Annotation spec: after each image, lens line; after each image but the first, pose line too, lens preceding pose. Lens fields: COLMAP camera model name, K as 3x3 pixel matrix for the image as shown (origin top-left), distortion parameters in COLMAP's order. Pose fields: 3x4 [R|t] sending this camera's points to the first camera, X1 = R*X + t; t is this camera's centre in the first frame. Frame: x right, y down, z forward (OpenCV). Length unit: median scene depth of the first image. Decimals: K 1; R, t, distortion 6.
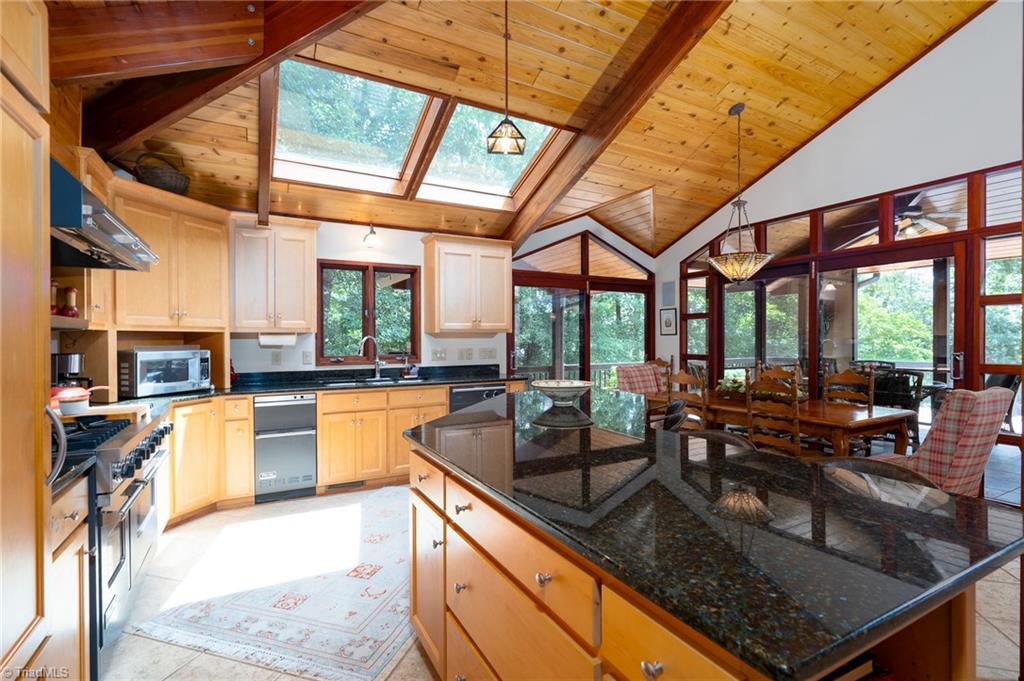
lens RADIAL K [[474.5, 0, 513.7], [0, 474.5, 339.0], [0, 0, 1]] dist [0.011275, 0.001026]
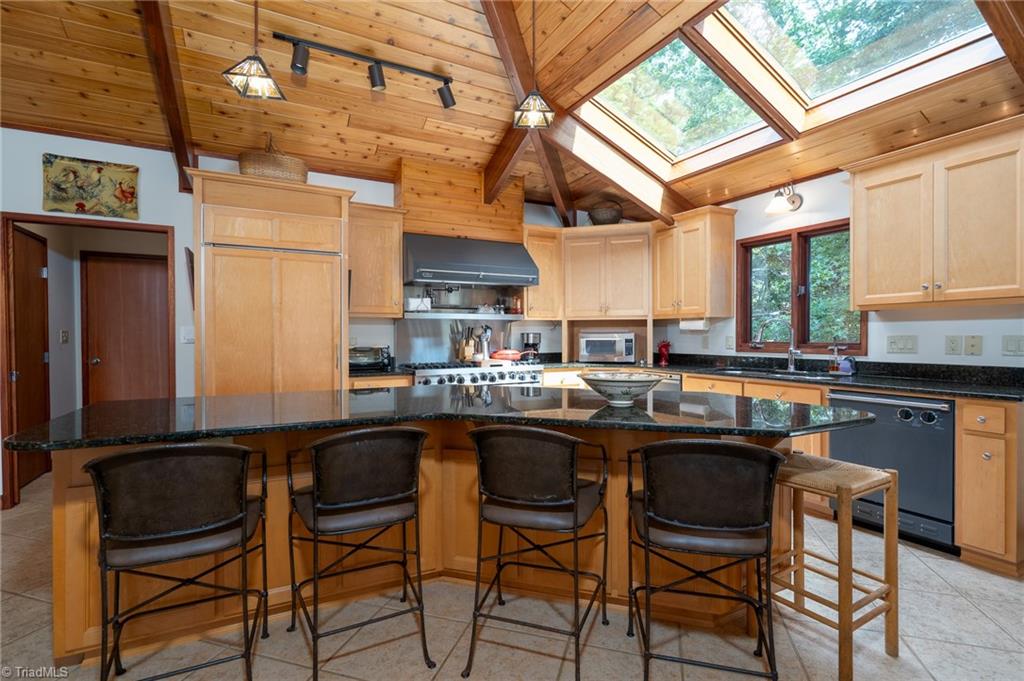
lens RADIAL K [[474.5, 0, 505.6], [0, 474.5, 336.5], [0, 0, 1]] dist [0.011275, 0.001026]
pose [[-0.006621, 0.006913, -0.999954, 0.516087], [0.003659, 0.999970, 0.006889, 0.016824], [0.999971, -0.003613, -0.006646, 0.500956]]
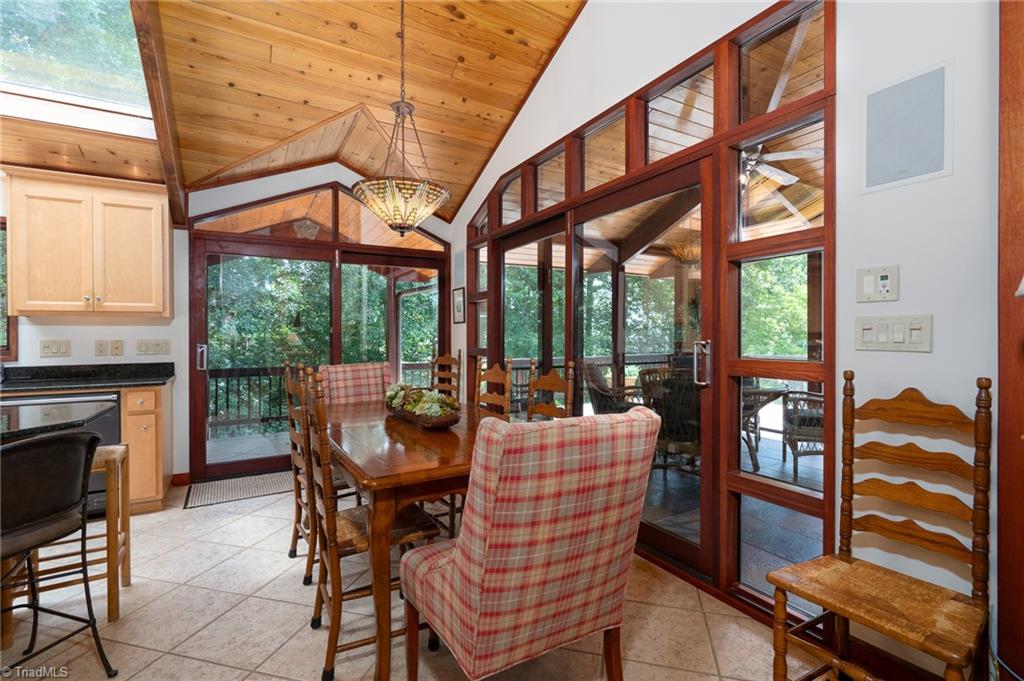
lens RADIAL K [[474.5, 0, 505.5], [0, 474.5, 342.6], [0, 0, 1]] dist [0.011275, 0.001026]
pose [[0.999759, -0.000252, 0.021951, 0.509640], [-0.000110, 0.999864, 0.016507, 0.013680], [-0.021953, -0.016505, 0.999623, 0.305510]]
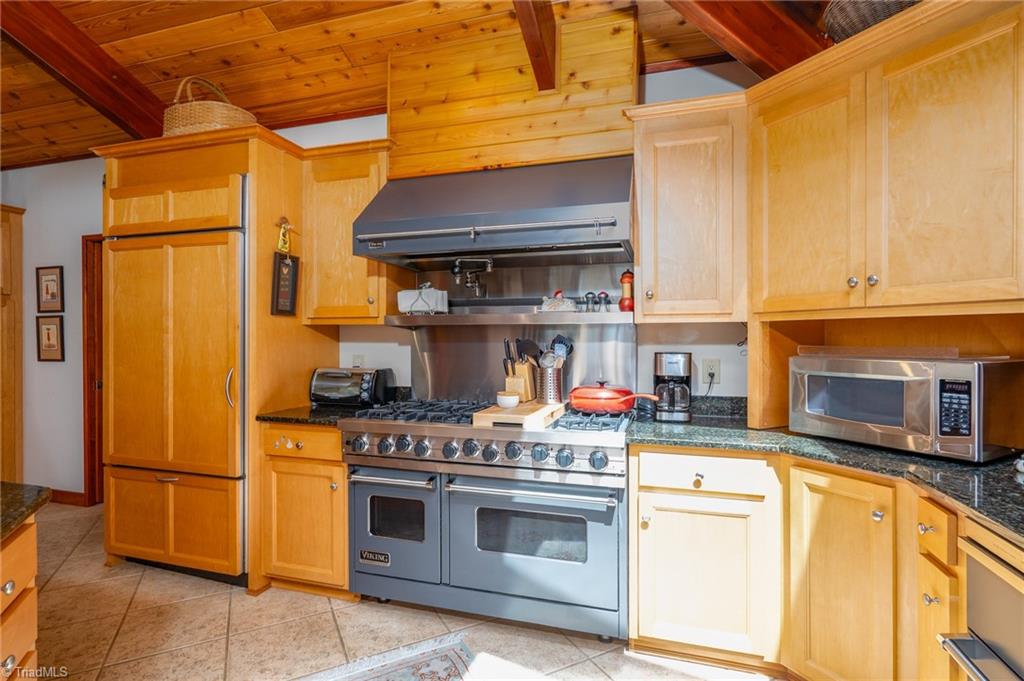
lens RADIAL K [[474.5, 0, 514.4], [0, 474.5, 338.8], [0, 0, 1]] dist [0.011275, 0.001026]
pose [[-0.710197, 0.003321, -0.703995, -0.086046], [0.003087, 0.999994, 0.001603, 0.003044], [0.703996, -0.001034, -0.710203, 0.772313]]
